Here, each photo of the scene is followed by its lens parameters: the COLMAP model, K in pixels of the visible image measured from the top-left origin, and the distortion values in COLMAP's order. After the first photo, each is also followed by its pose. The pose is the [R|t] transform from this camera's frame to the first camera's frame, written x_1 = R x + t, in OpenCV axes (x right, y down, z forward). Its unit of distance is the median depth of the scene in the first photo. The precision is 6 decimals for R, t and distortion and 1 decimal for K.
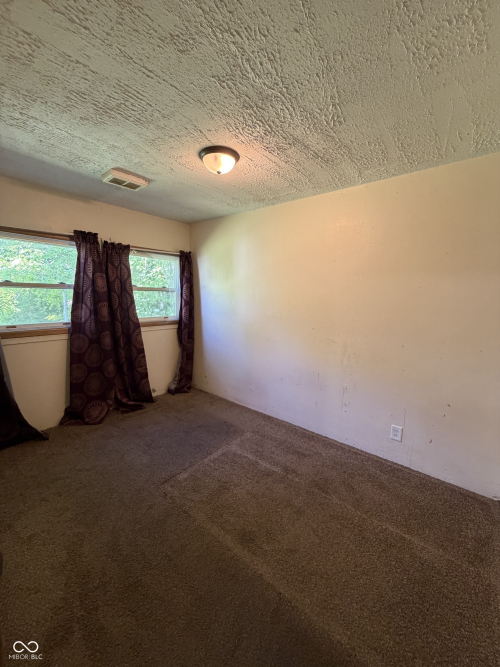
lens RADIAL K [[267.7, 0, 247.8], [0, 267.7, 332.2], [0, 0, 1]] dist [-0.002208, -0.000232]
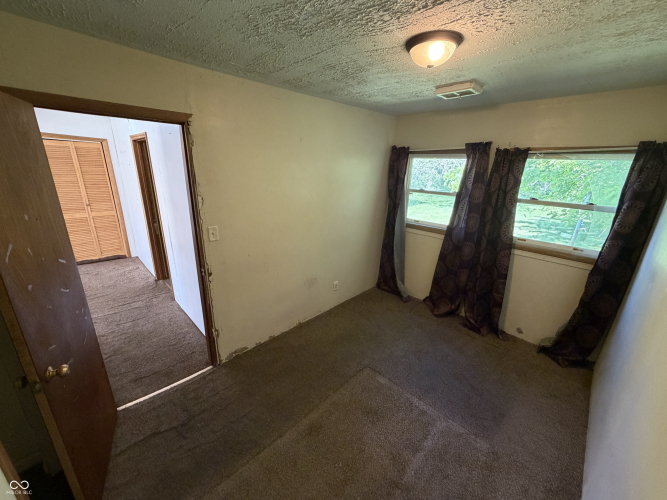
lens RADIAL K [[267.7, 0, 331.5], [0, 267.7, 251.5], [0, 0, 1]] dist [-0.002208, -0.000232]
pose [[-0.088694, 0.283632, -0.954822, 0.518549], [-0.172687, 0.939705, 0.295183, -0.188338], [0.980975, 0.191066, -0.034367, 0.566224]]
